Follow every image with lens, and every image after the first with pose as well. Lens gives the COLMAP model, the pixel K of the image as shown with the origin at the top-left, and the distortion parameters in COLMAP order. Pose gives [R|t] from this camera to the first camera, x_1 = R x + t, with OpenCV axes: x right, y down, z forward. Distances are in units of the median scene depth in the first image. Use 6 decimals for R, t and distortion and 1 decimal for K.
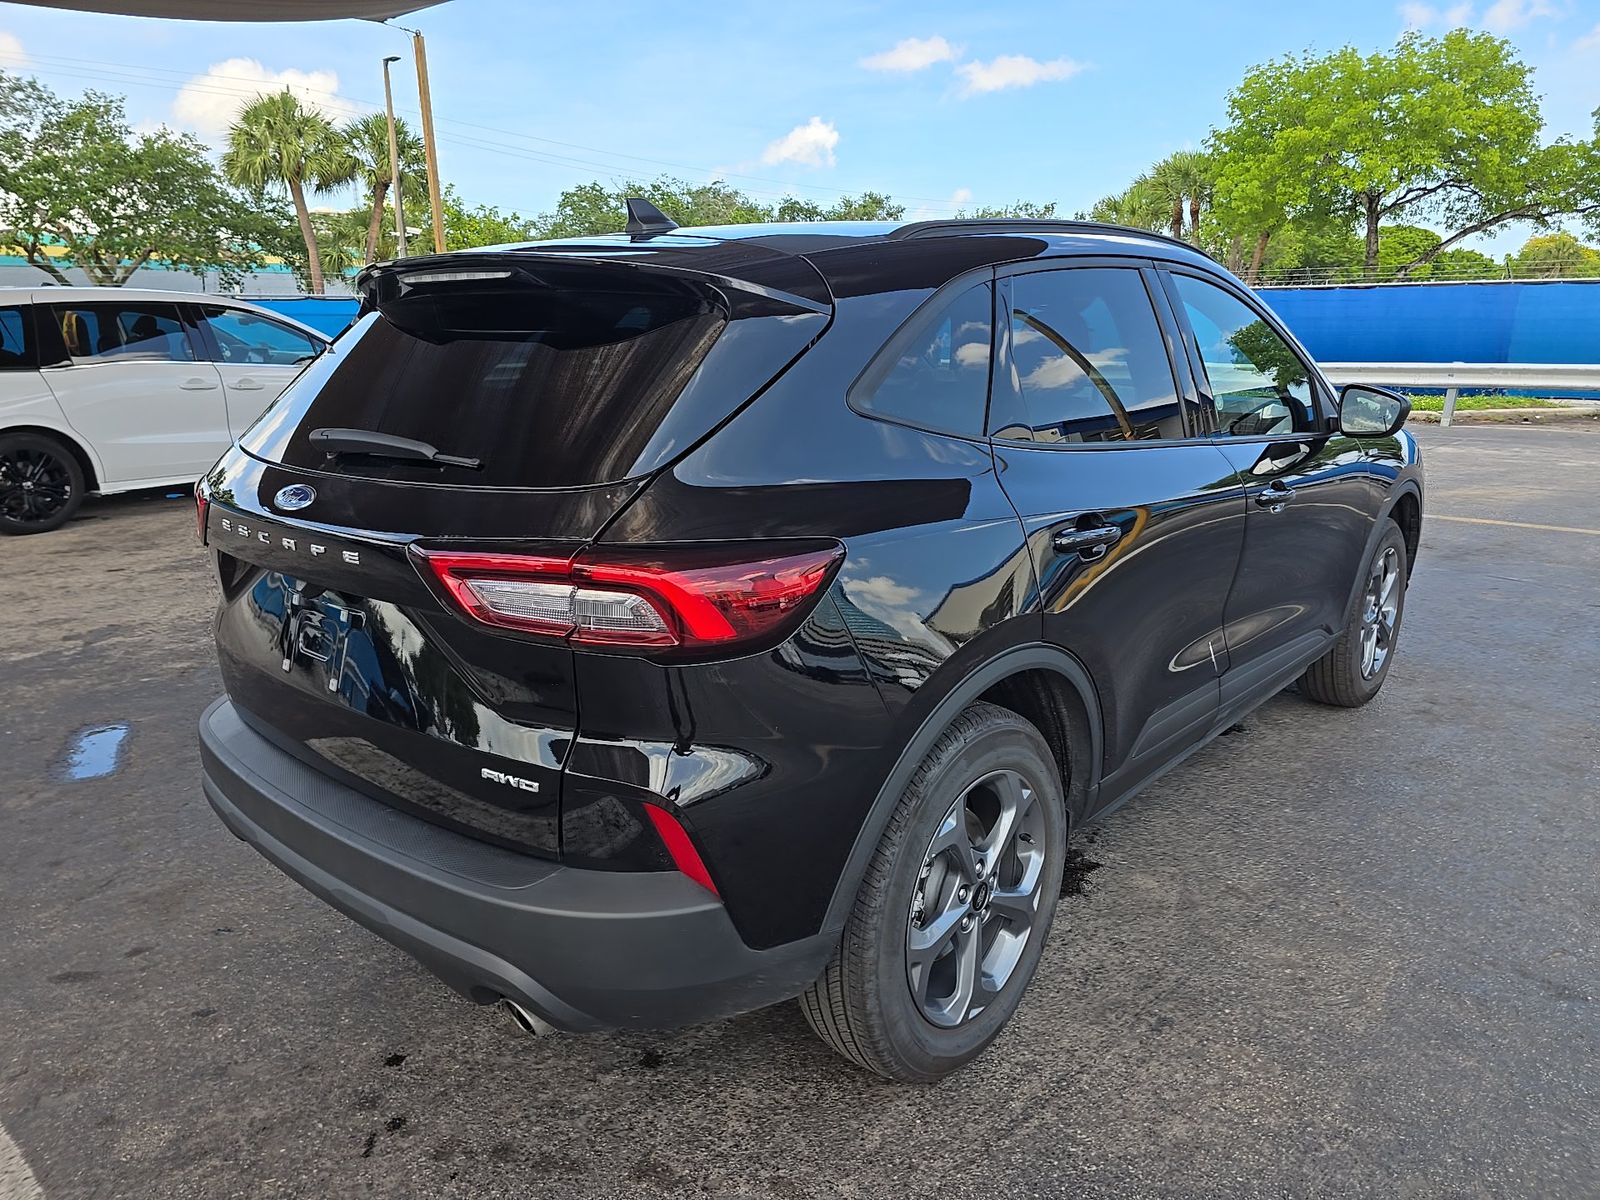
lens RADIAL K [[1086.2, 0, 809.1], [0, 1086.2, 601.9], [0, 0, 1]] dist [0.036132, -0.031220]
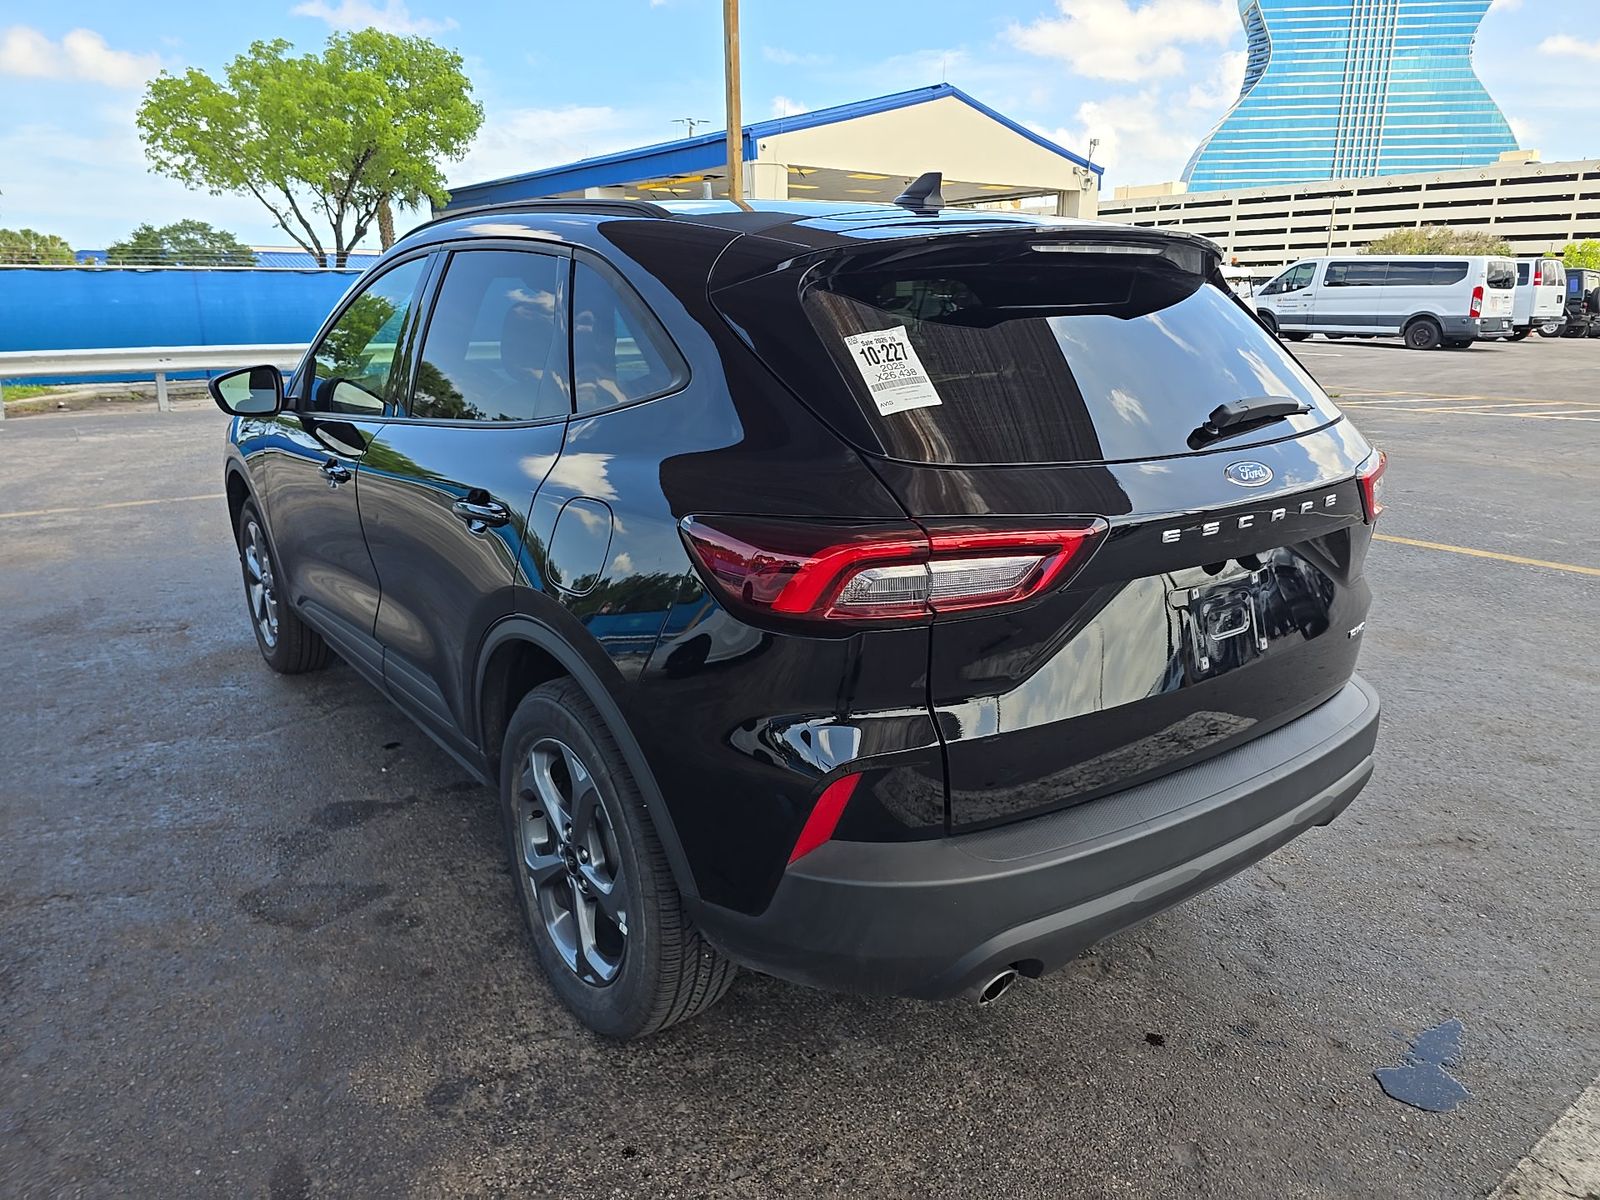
lens RADIAL K [[1086.2, 0, 807.4], [0, 1086.2, 597.0], [0, 0, 1]] dist [0.036132, -0.031220]
pose [[0.194905, -0.250917, 0.948184, -0.118295], [0.244530, 0.948629, 0.200770, -0.022304], [-0.949851, 0.192729, 0.246250, 0.090877]]
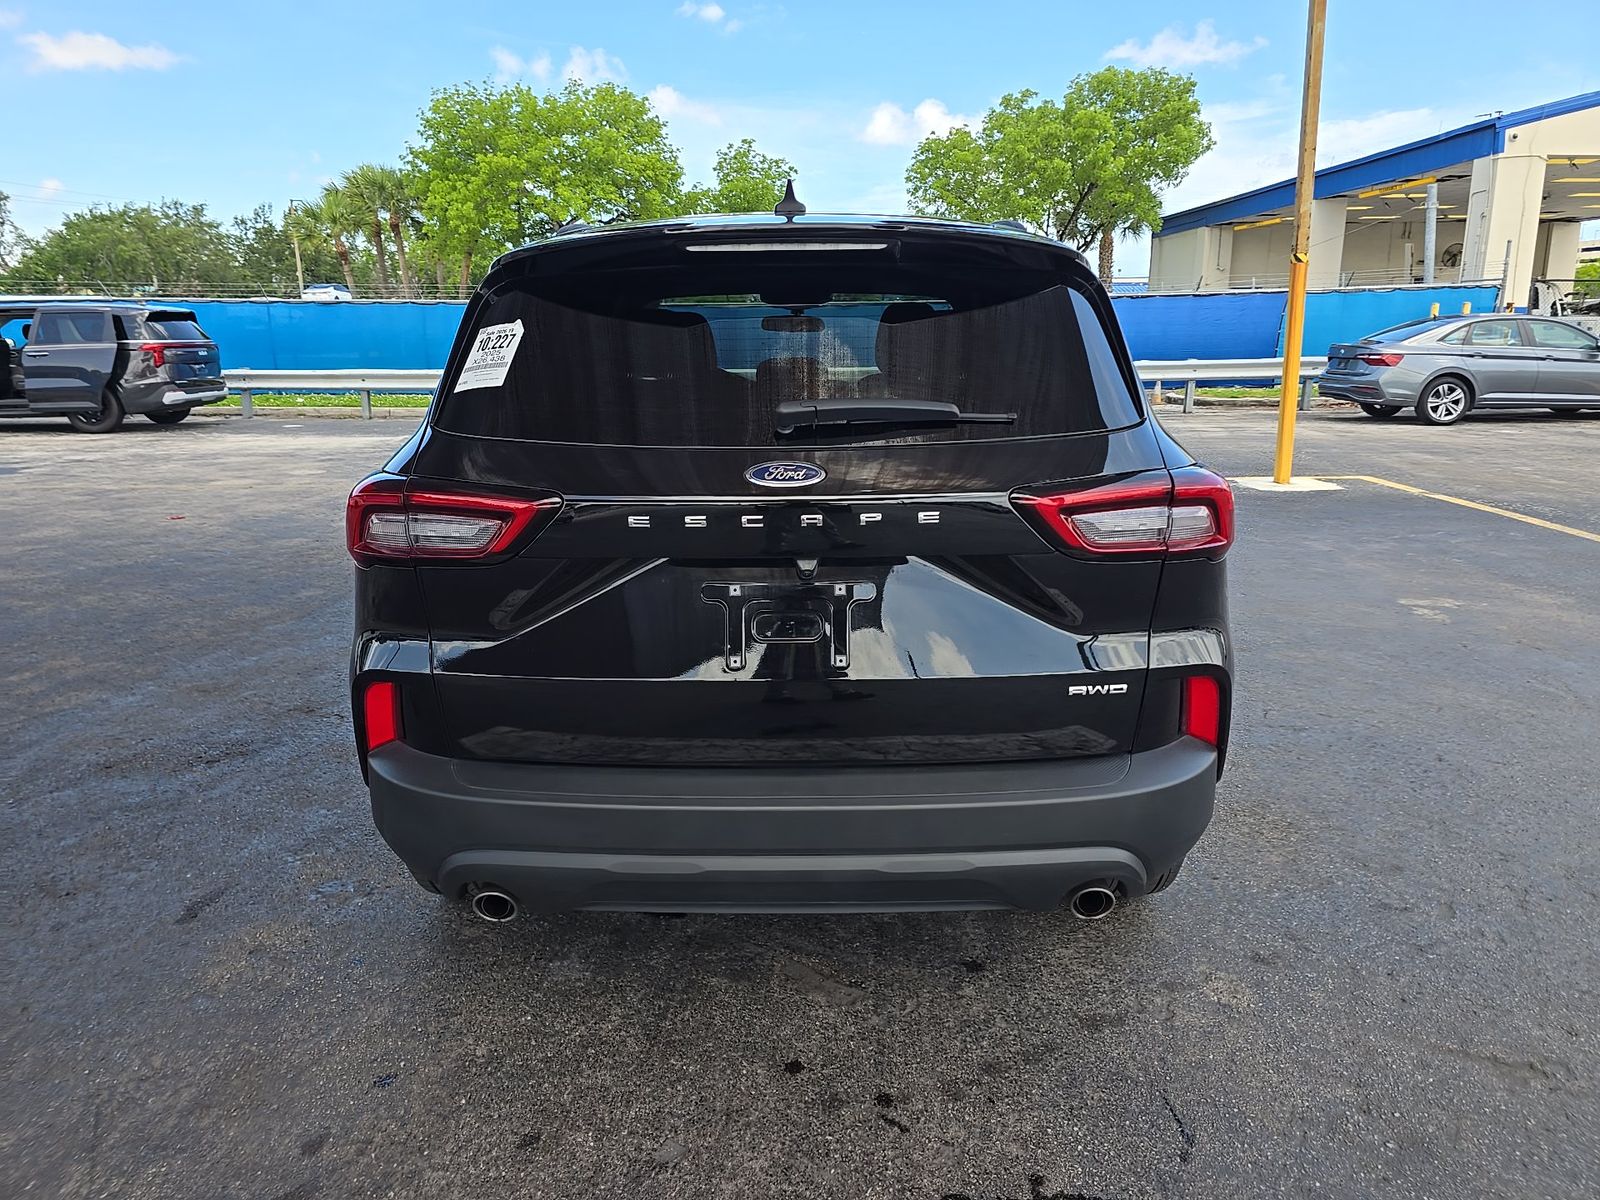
lens RADIAL K [[1086.2, 0, 790.4], [0, 1086.2, 603.2], [0, 0, 1]] dist [0.036132, -0.031220]
pose [[0.755886, -0.158182, 0.635306, -0.084557], [0.166237, 0.984944, 0.047448, -0.002225], [-0.633246, 0.069746, 0.770801, 0.022226]]
